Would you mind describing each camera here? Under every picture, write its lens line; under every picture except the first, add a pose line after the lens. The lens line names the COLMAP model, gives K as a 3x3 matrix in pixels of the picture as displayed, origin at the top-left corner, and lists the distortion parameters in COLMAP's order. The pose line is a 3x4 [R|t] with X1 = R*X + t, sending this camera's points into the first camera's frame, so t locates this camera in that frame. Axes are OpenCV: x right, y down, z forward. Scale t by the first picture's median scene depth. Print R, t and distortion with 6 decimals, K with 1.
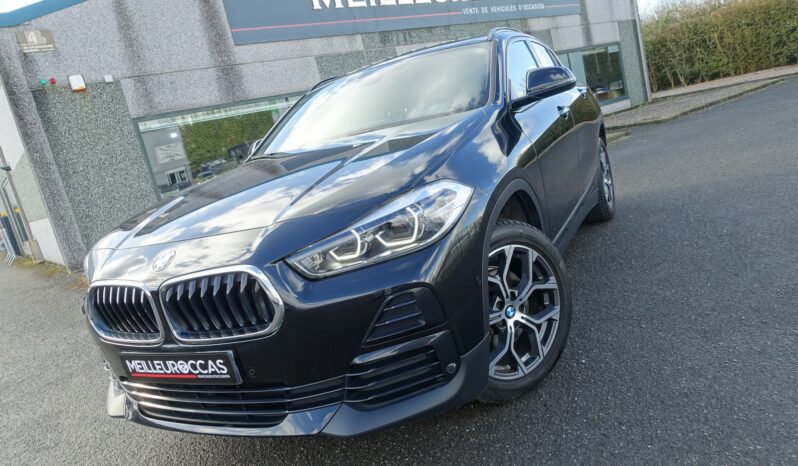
lens RADIAL K [[548.1, 0, 400.3], [0, 548.1, 230.3], [0, 0, 1]] dist [-0.000911, -0.002364]
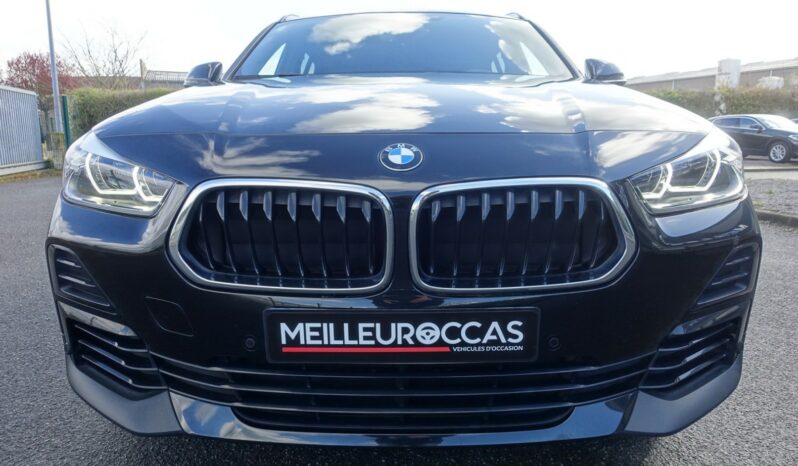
lens RADIAL K [[548.1, 0, 400.3], [0, 548.1, 230.3], [0, 0, 1]] dist [-0.000911, -0.002364]
pose [[0.875702, 0.130990, 0.464744, -0.751011], [-0.109444, 0.991296, -0.073178, 0.192753], [-0.470284, 0.013219, 0.882416, 0.501545]]
